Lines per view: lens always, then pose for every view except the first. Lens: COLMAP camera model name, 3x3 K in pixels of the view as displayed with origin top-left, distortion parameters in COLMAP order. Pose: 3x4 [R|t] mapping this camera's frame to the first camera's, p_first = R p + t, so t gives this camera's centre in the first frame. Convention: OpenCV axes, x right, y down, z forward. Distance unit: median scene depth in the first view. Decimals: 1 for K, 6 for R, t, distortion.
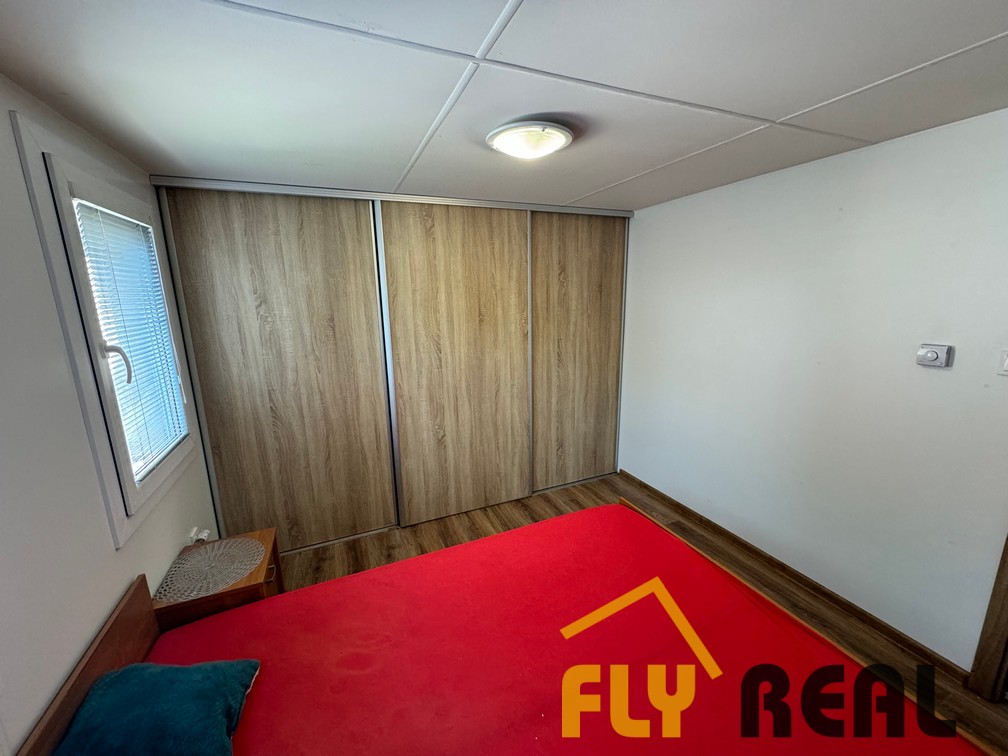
lens RADIAL K [[399.5, 0, 504.3], [0, 399.5, 373.2], [0, 0, 1]] dist [-0.000709, 0.000146]
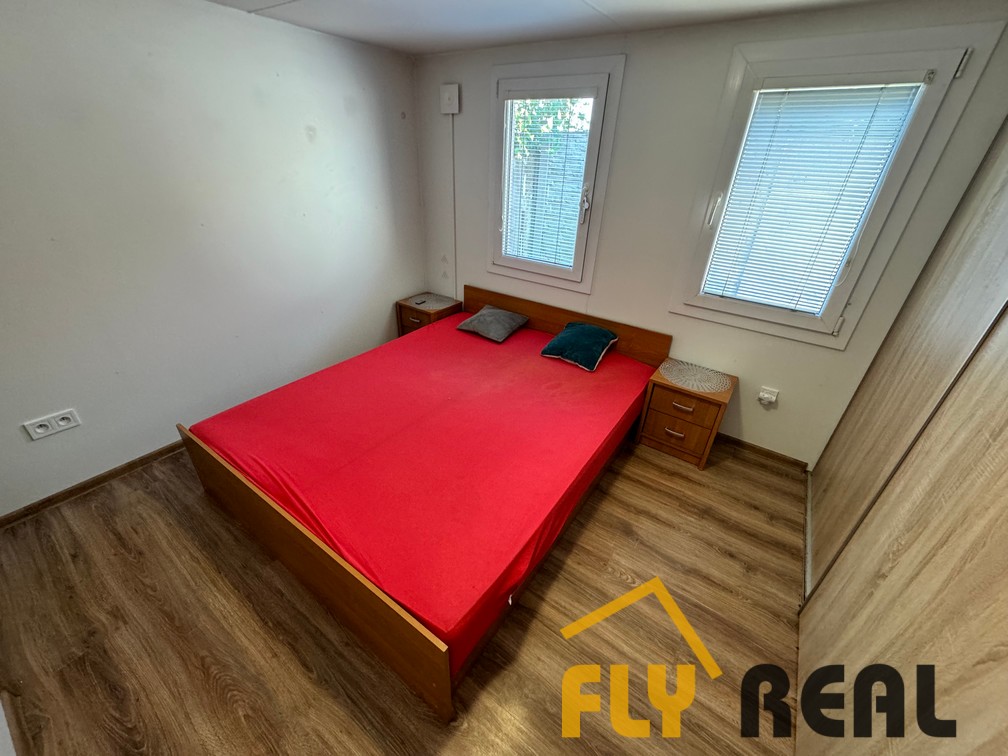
lens RADIAL K [[399.5, 0, 501.5], [0, 399.5, 374.4], [0, 0, 1]] dist [-0.000709, 0.000146]
pose [[-0.852343, 0.242806, -0.463203, 0.330464], [-0.124819, 0.765653, 0.631027, -0.214089], [0.507870, 0.595668, -0.622292, 0.998941]]
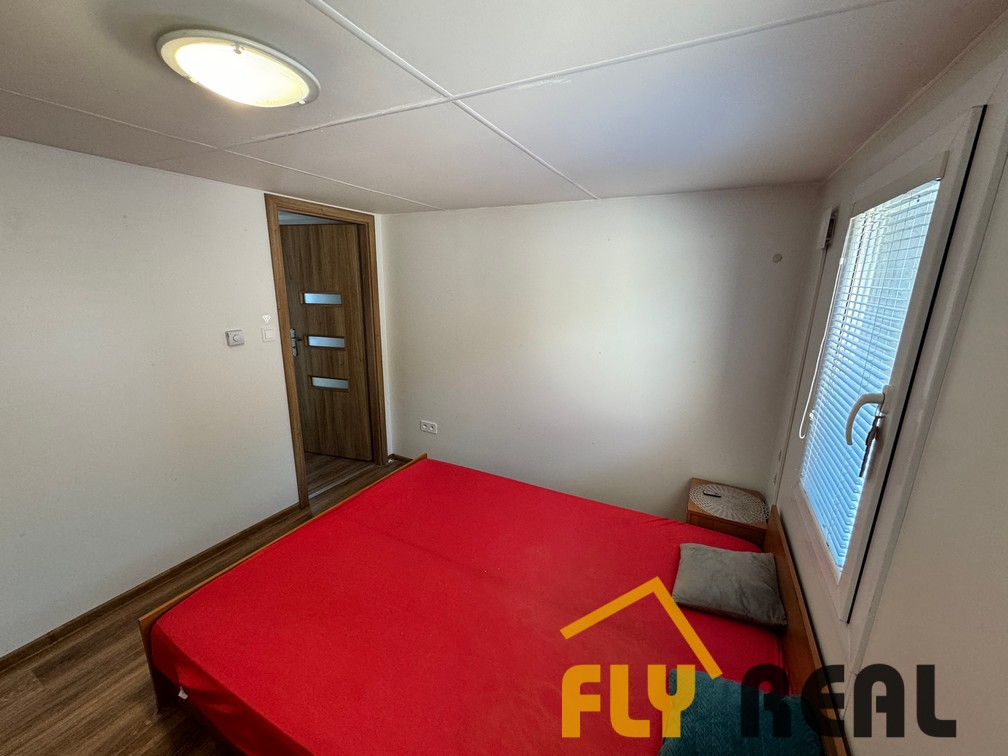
lens RADIAL K [[399.5, 0, 502.7], [0, 399.5, 379.0], [0, 0, 1]] dist [-0.000709, 0.000146]
pose [[-0.626050, -0.175266, 0.759831, -0.448030], [0.149570, 0.929331, 0.337599, -0.139778], [-0.765304, 0.325002, -0.555593, 0.671006]]
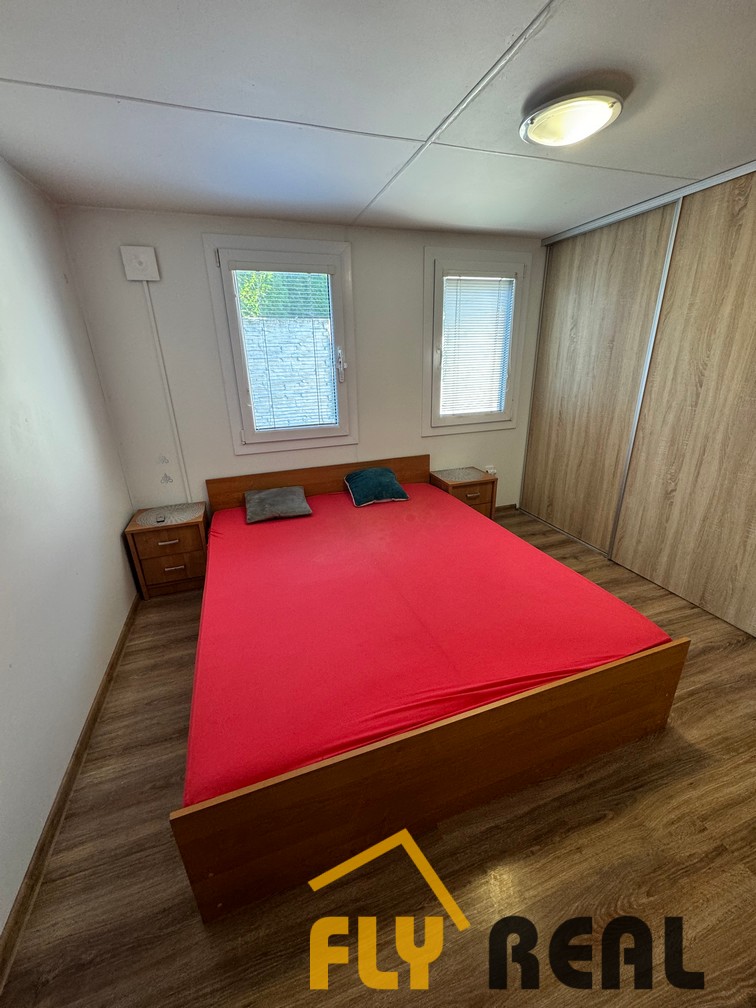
lens RADIAL K [[399.5, 0, 377.8], [0, 399.5, 504.0], [0, 0, 1]] dist [-0.000709, 0.000146]
pose [[-0.075991, 0.373149, -0.924654, 0.732737], [-0.174837, 0.907982, 0.380789, -0.030241], [0.981661, 0.190600, -0.003758, 0.423731]]
